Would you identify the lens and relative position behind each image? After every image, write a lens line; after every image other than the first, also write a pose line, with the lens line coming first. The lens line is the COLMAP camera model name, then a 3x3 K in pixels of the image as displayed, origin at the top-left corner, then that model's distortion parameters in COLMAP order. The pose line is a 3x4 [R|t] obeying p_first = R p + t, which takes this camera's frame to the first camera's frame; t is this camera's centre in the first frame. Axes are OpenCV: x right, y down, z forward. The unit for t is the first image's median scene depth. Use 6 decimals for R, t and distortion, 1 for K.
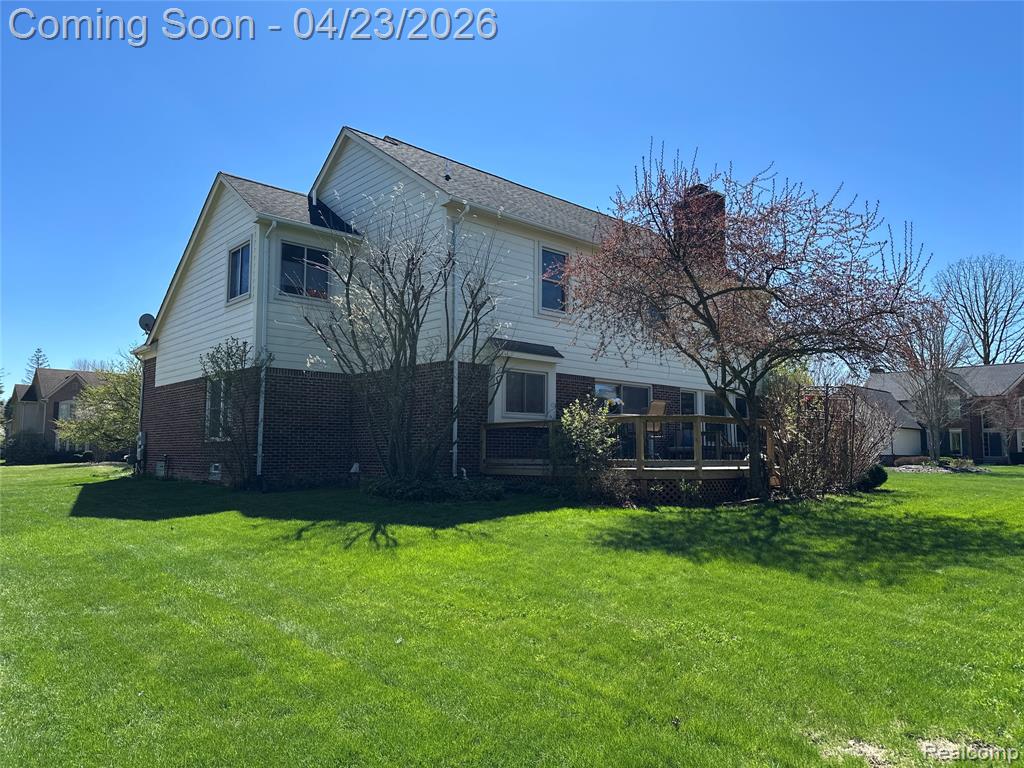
lens RADIAL K [[715.5, 0, 512.0], [0, 715.5, 384.0], [0, 0, 1]] dist [-0.000165, -0.000169]
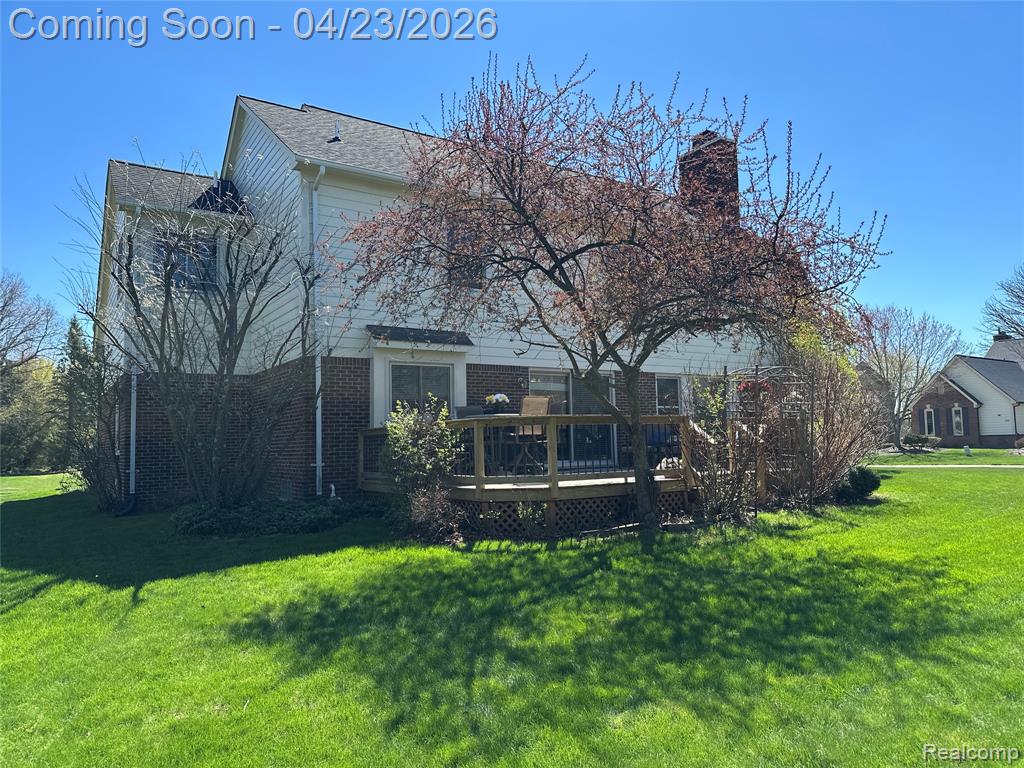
lens RADIAL K [[701.1, 0, 512.0], [0, 701.1, 384.0], [0, 0, 1]] dist [0.053794, -0.000687]
pose [[0.986346, -0.045258, -0.158345, 0.320173], [0.048549, 0.998677, 0.016975, -0.003691], [0.157367, -0.024431, 0.987238, 0.248220]]
